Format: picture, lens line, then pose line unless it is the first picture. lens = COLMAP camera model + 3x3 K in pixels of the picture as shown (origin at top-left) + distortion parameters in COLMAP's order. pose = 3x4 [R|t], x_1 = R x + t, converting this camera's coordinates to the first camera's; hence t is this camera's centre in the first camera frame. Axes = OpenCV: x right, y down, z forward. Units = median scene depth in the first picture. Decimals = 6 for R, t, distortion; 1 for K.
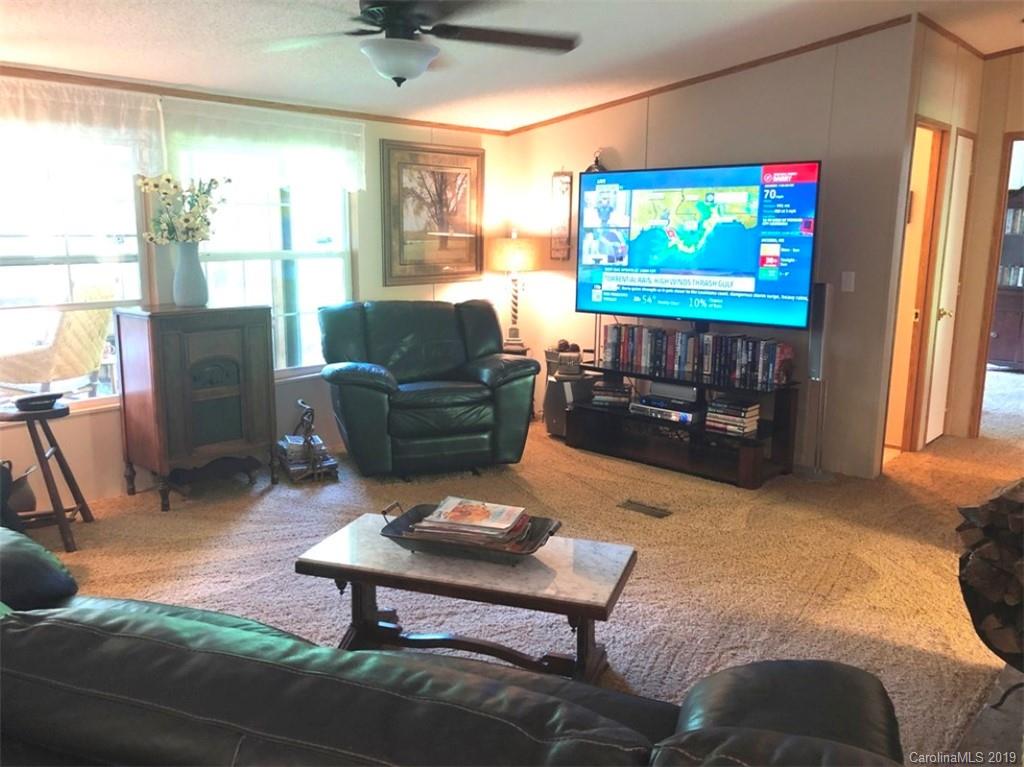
lens RADIAL K [[835.9, 0, 517.0], [0, 835.9, 383.6], [0, 0, 1]] dist [0.021761, -0.019459]
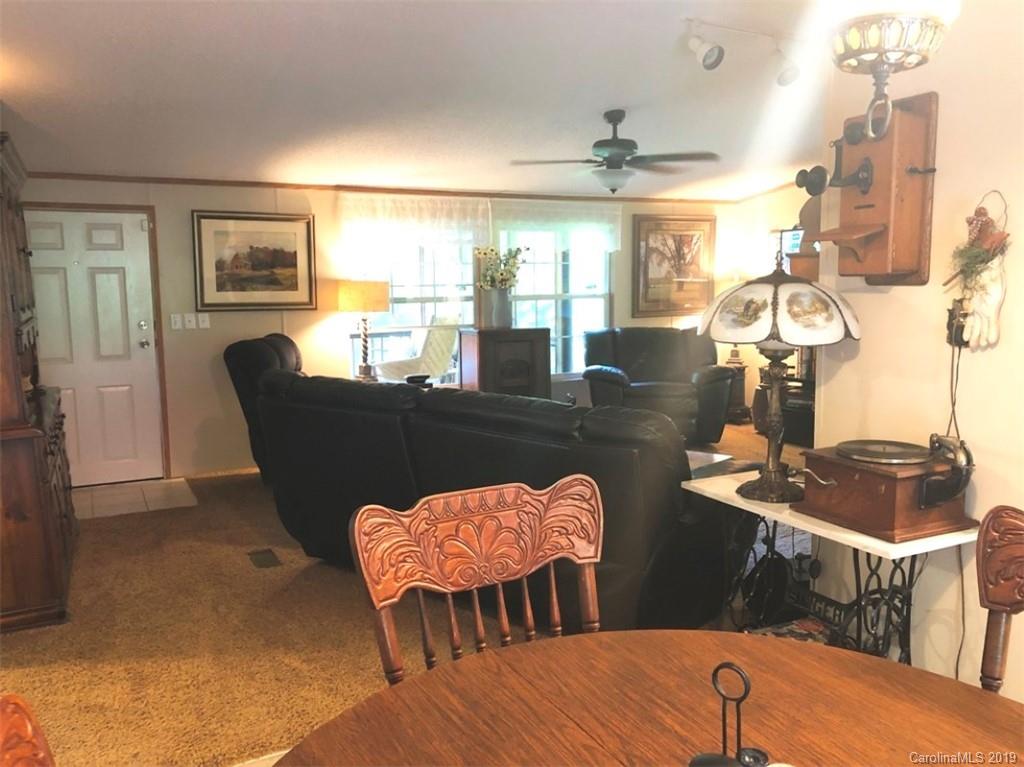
lens RADIAL K [[835.9, 0, 517.0], [0, 835.9, 383.6], [0, 0, 1]] dist [0.021761, -0.019459]
pose [[0.931785, 0.021036, -0.362400, 0.184170], [-0.042886, 0.997707, -0.052352, 0.081479], [0.360468, 0.064322, 0.930551, -0.393319]]
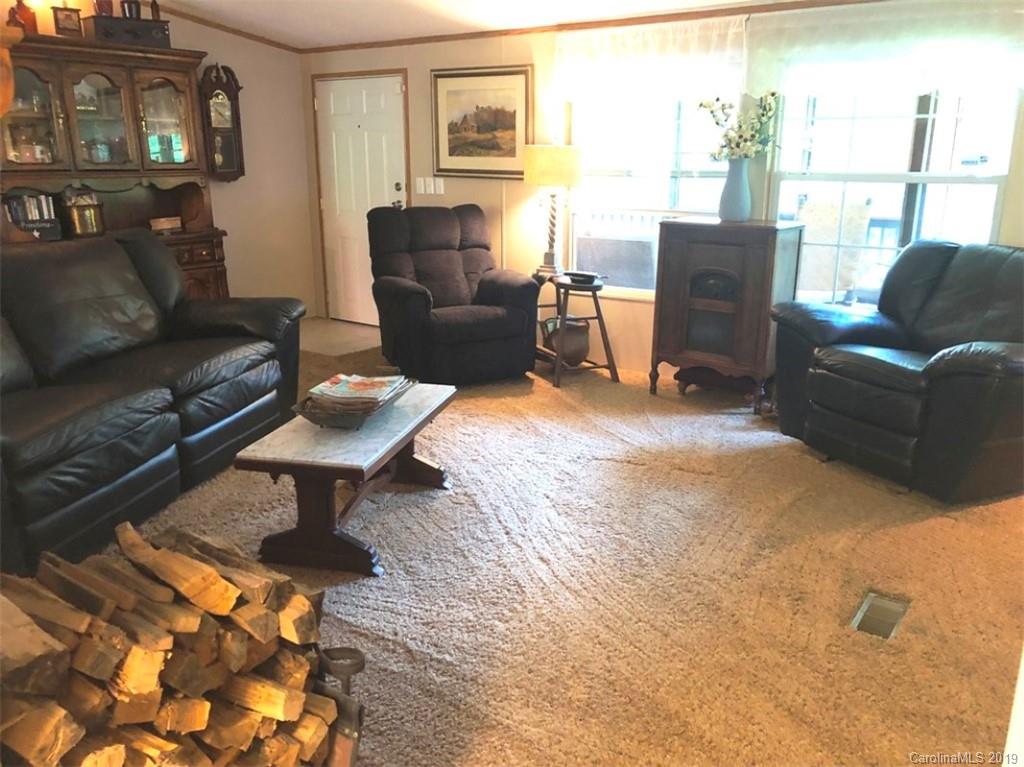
lens RADIAL K [[835.9, 0, 517.0], [0, 835.9, 383.6], [0, 0, 1]] dist [0.021761, -0.019459]
pose [[0.088554, 0.258348, -0.961985, 0.554457], [-0.182412, 0.953652, 0.239319, -0.086519], [0.979226, 0.154285, 0.131576, 0.537343]]
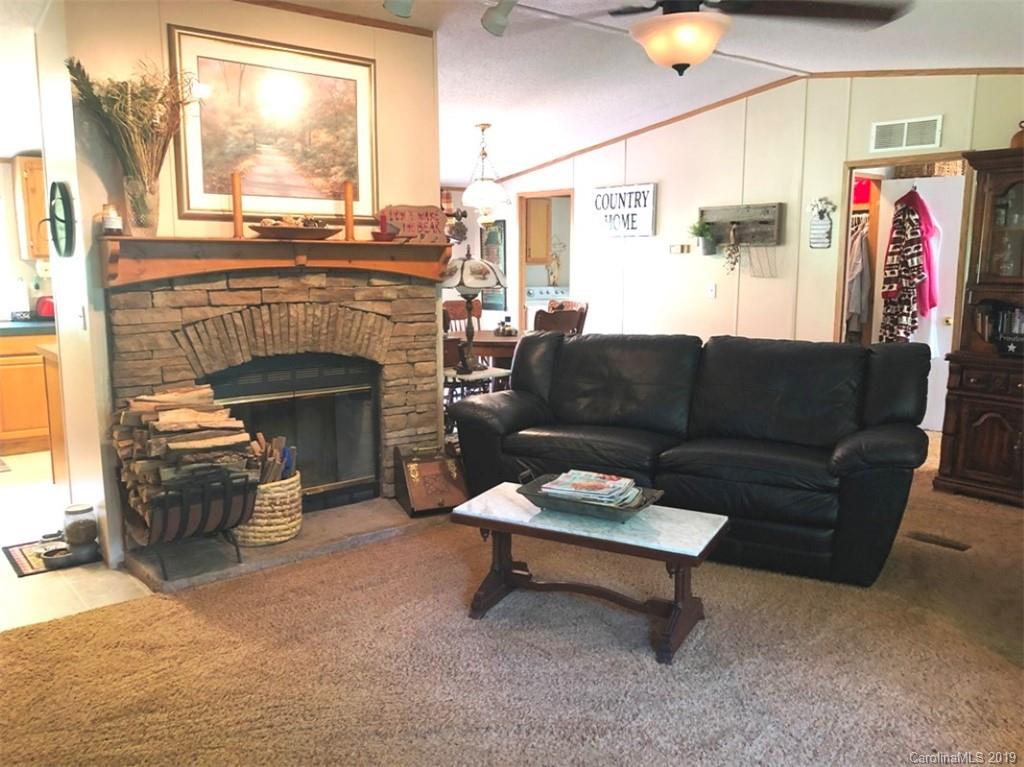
lens RADIAL K [[835.9, 0, 517.0], [0, 835.9, 383.6], [0, 0, 1]] dist [0.021761, -0.019459]
pose [[-0.985915, -0.037215, 0.163057, -0.063773], [0.017968, 0.945719, 0.324488, -0.191659], [-0.166282, 0.322847, -0.931730, 1.058884]]
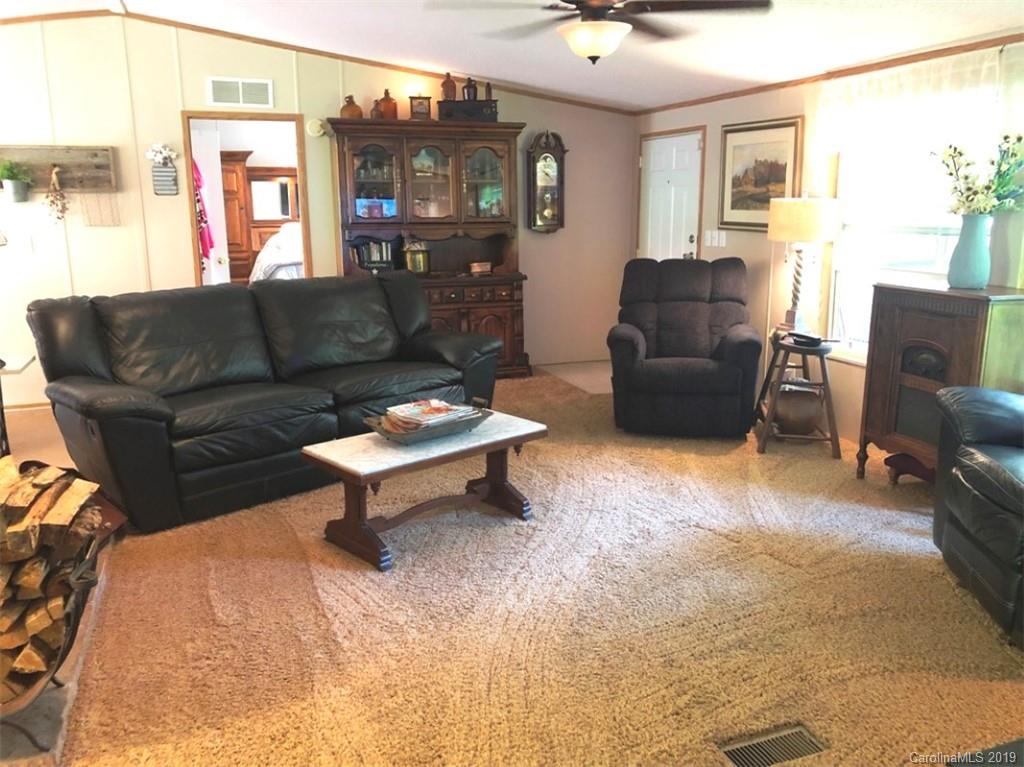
lens RADIAL K [[835.9, 0, 517.0], [0, 835.9, 383.6], [0, 0, 1]] dist [0.021761, -0.019459]
pose [[-0.483783, 0.181185, -0.856228, 0.523331], [-0.156615, 0.944621, 0.288381, -0.152228], [0.861061, 0.273612, -0.428615, 0.853319]]
